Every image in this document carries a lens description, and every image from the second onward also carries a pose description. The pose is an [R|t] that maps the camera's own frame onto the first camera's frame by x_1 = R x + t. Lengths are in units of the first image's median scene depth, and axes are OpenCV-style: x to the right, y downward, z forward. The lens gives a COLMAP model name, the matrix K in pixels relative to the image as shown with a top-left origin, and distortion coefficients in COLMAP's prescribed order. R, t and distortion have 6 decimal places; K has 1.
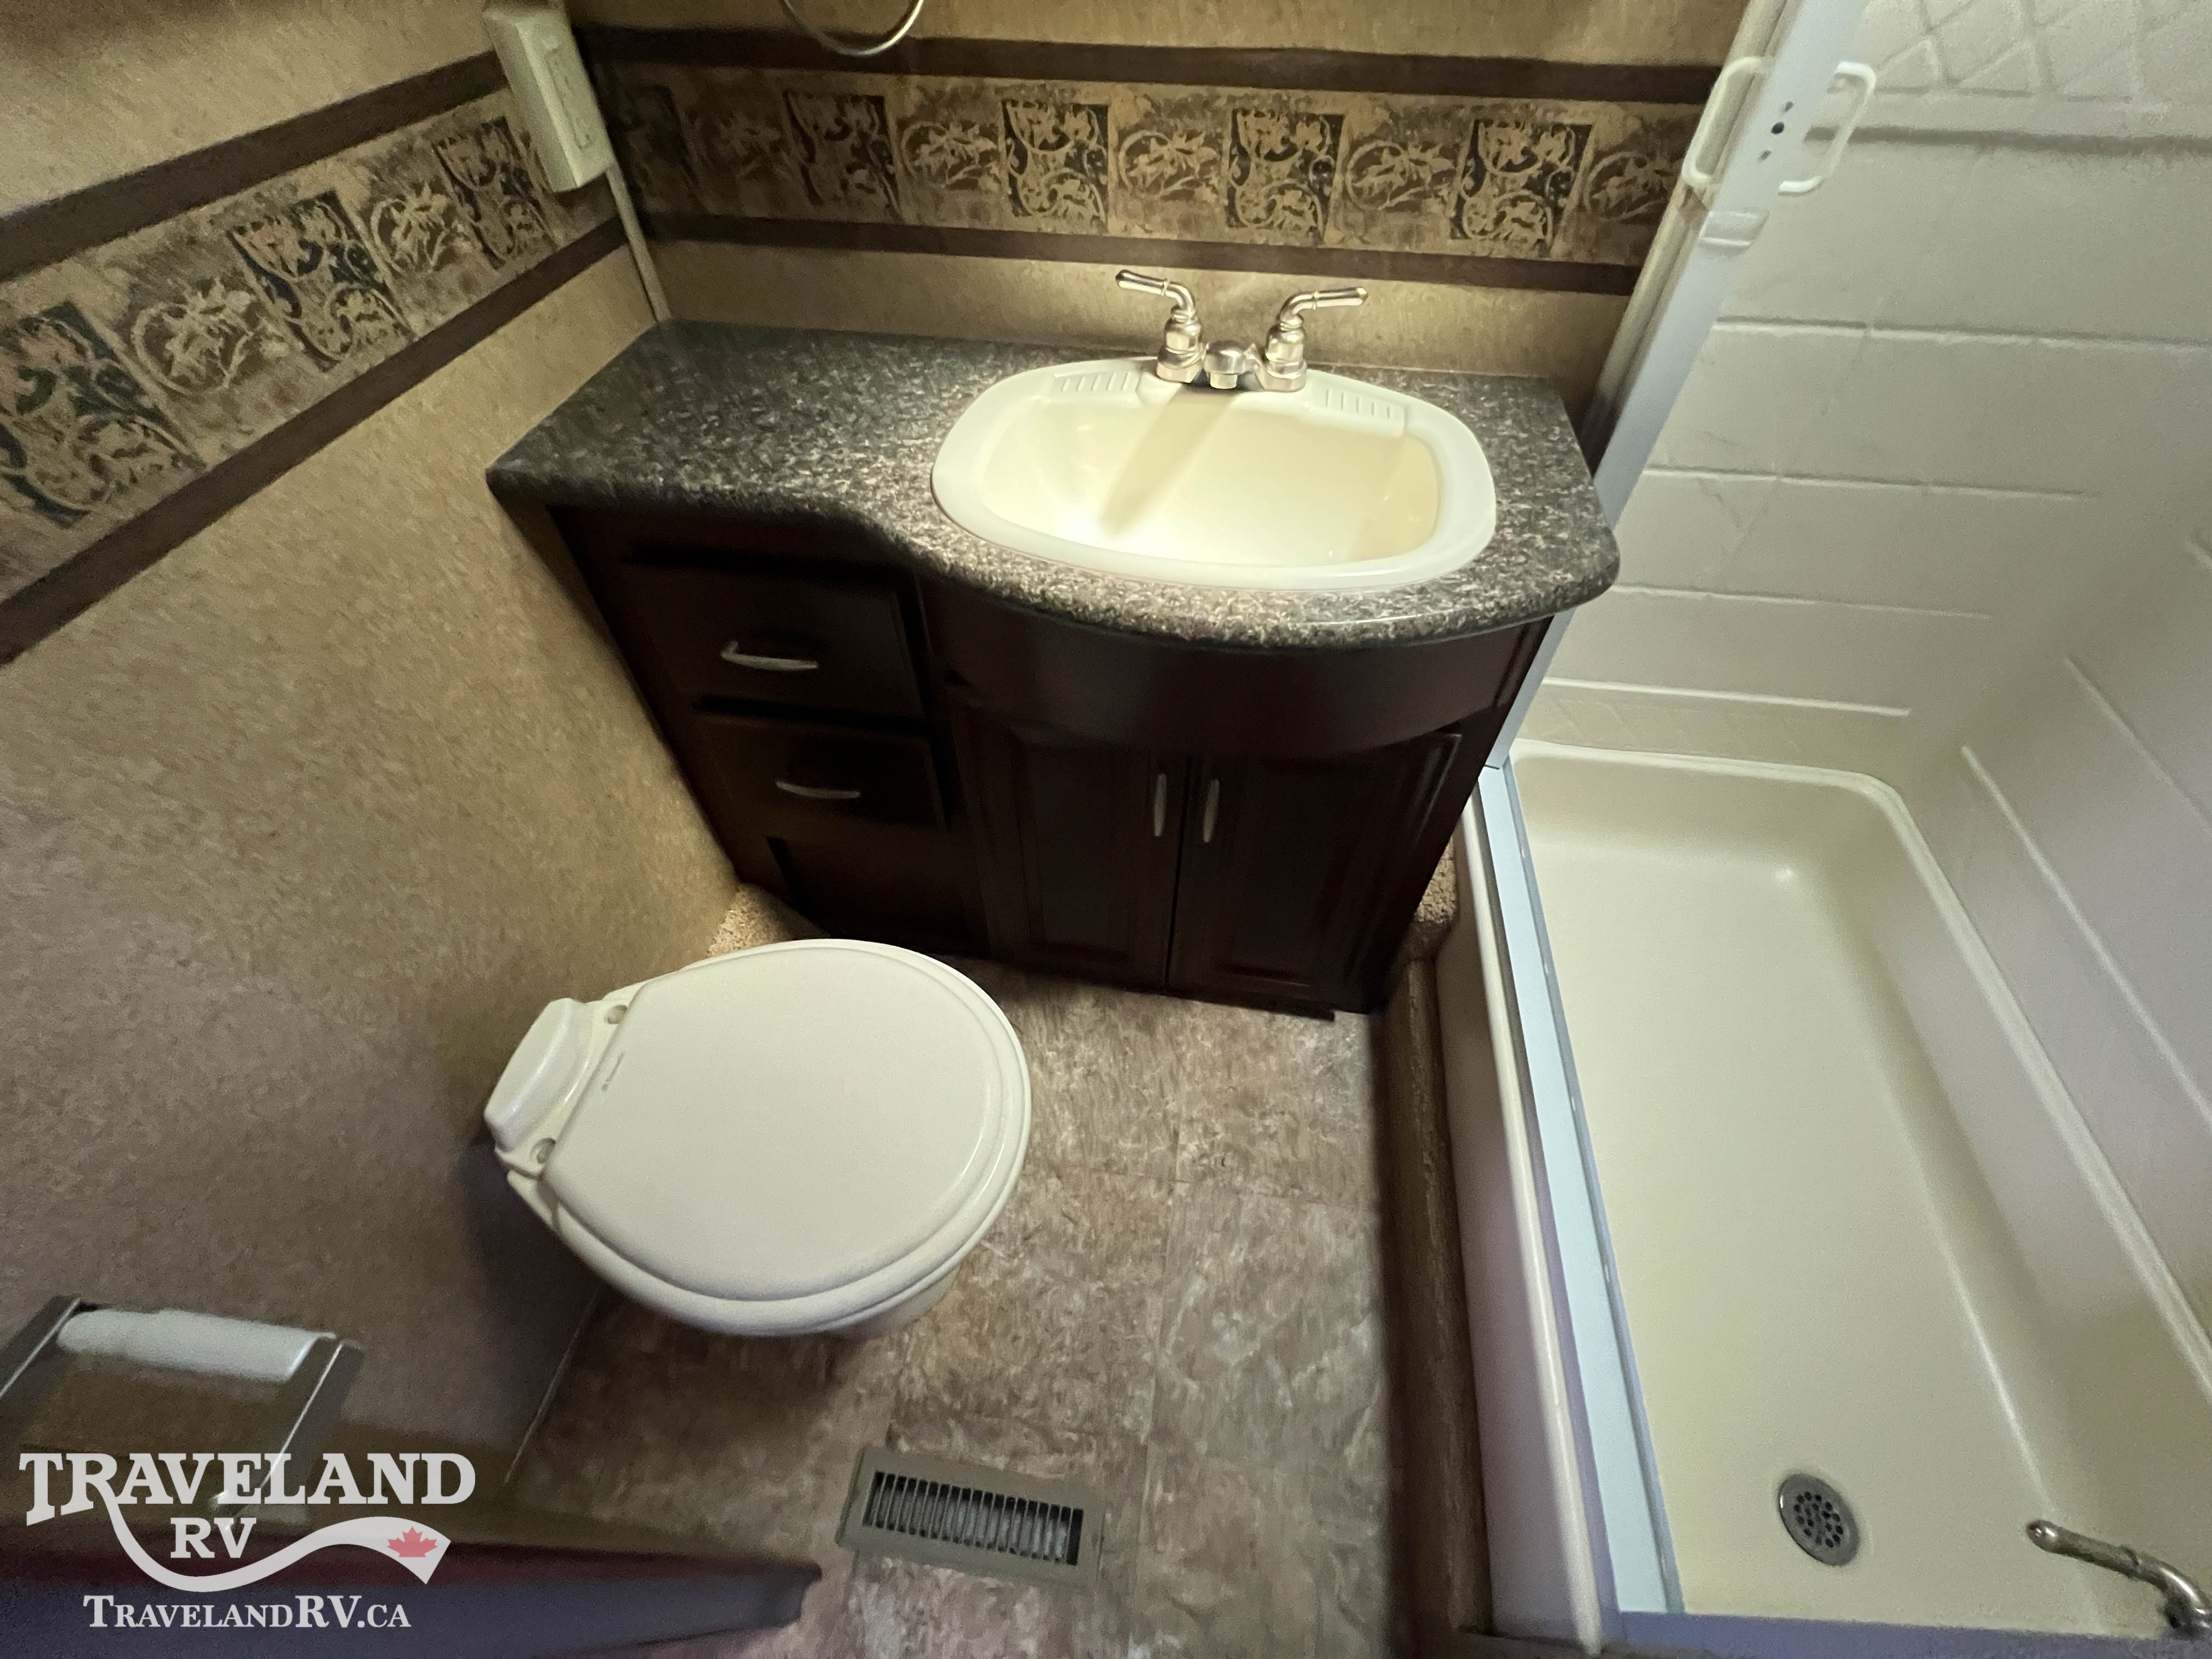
lens RADIAL K [[888.0, 0, 1103.6], [0, 888.0, 826.3], [0, 0, 1]] dist [-0.003454, 0.000924]
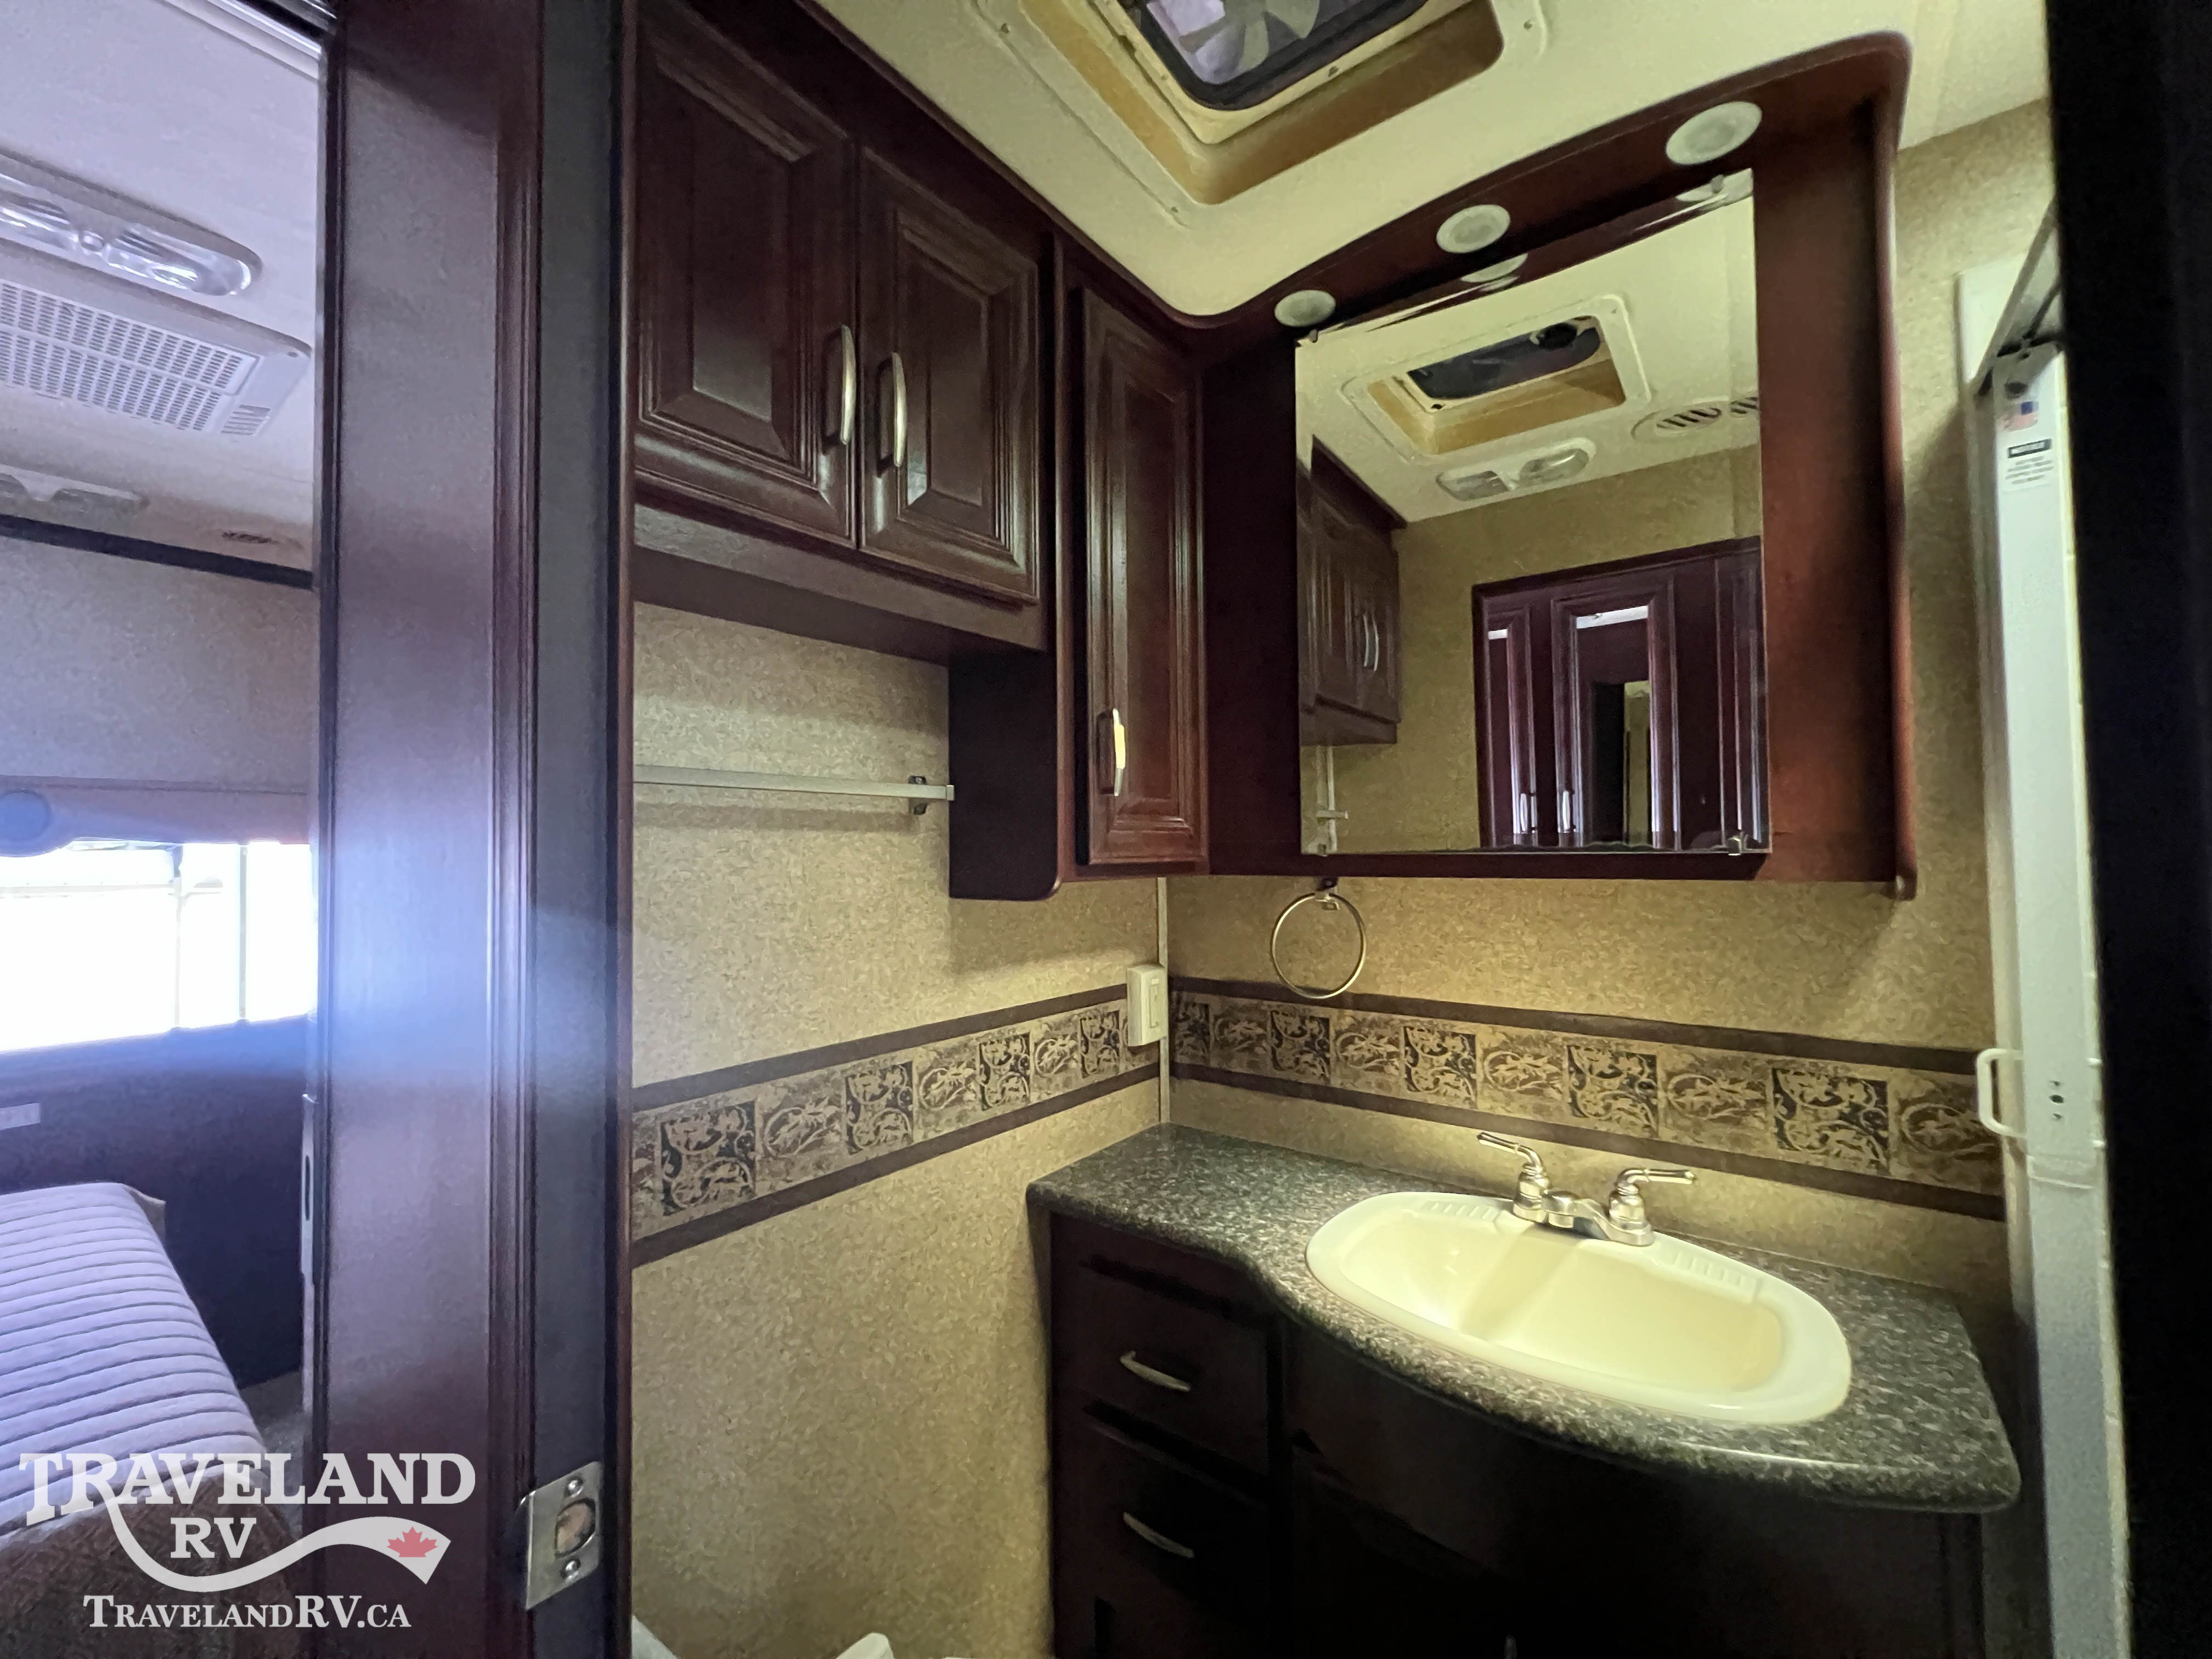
lens RADIAL K [[888.0, 0, 1107.2], [0, 888.0, 828.7], [0, 0, 1]] dist [-0.003454, 0.000924]
pose [[0.876137, -0.022547, -0.481534, 0.192354], [-0.361593, 0.629865, -0.687401, 0.230368], [0.318801, 0.776377, 0.543695, -0.294187]]
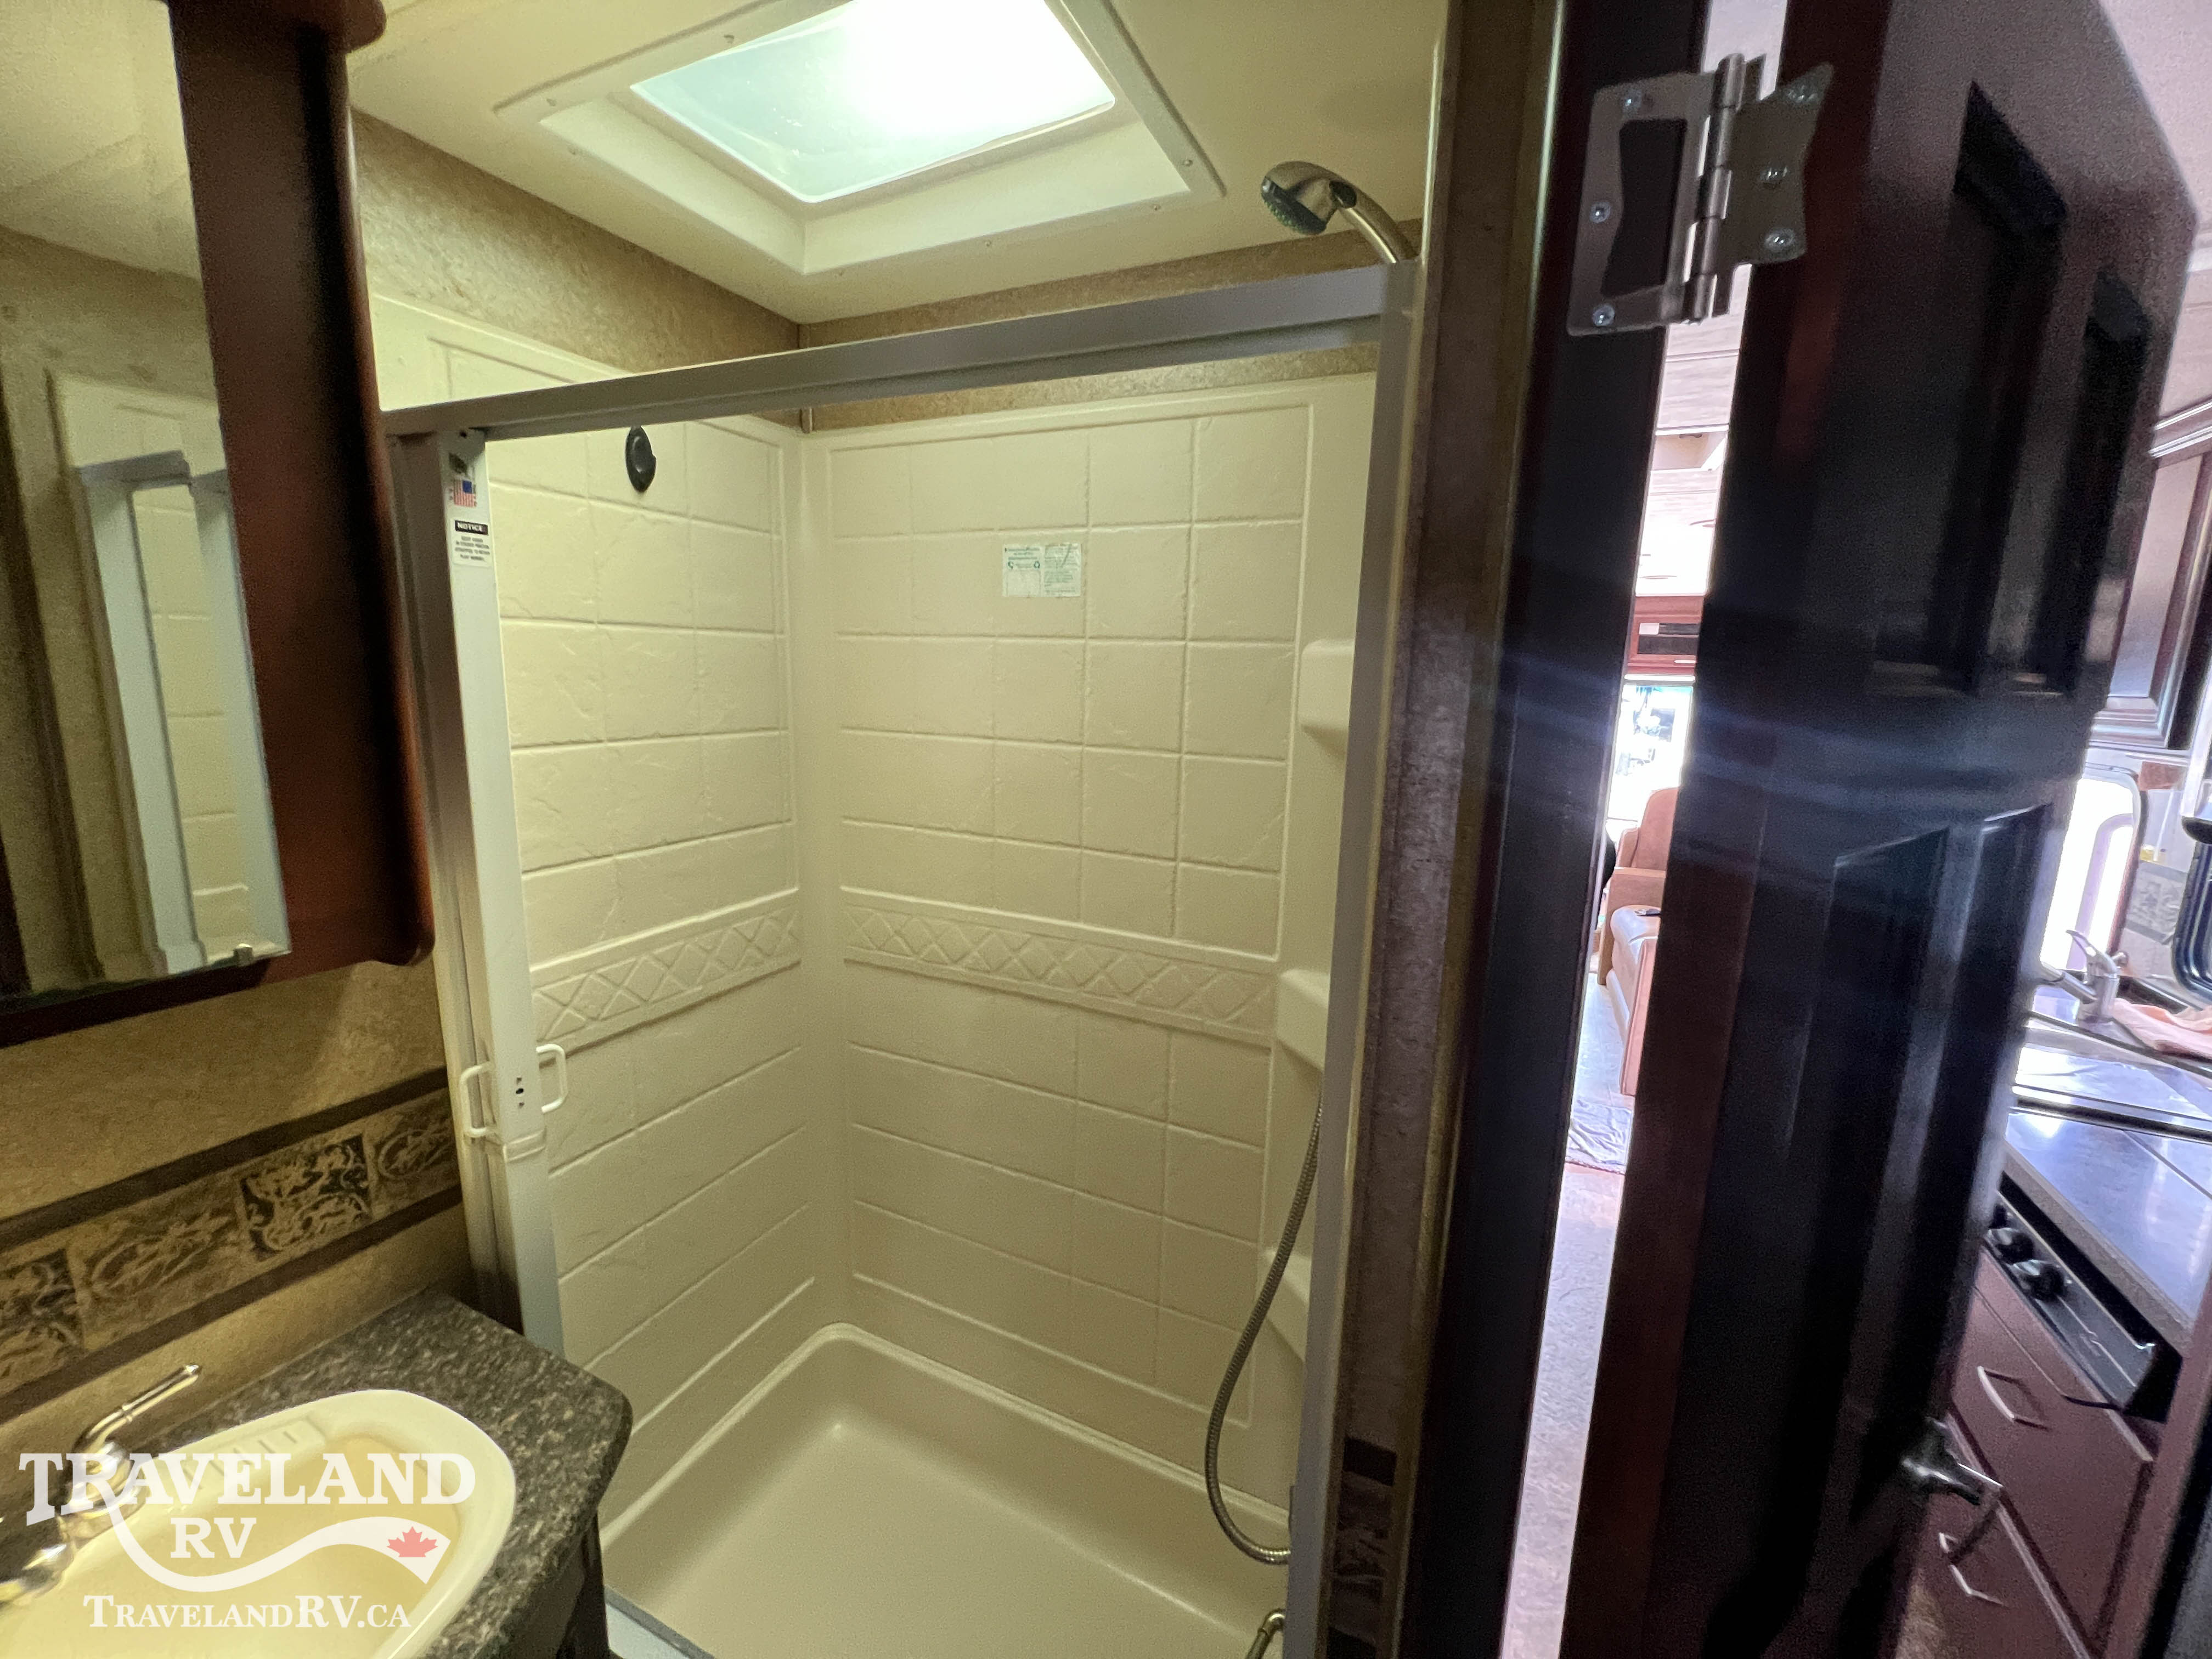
lens RADIAL K [[887.7, 0, 1105.6], [0, 887.7, 826.5], [0, 0, 1]] dist [-0.004688, 0.001239]
pose [[0.287937, -0.156509, 0.944774, -0.227923], [0.717166, 0.689034, -0.104426, -0.214023], [-0.634637, 0.707628, 0.310641, -0.313953]]
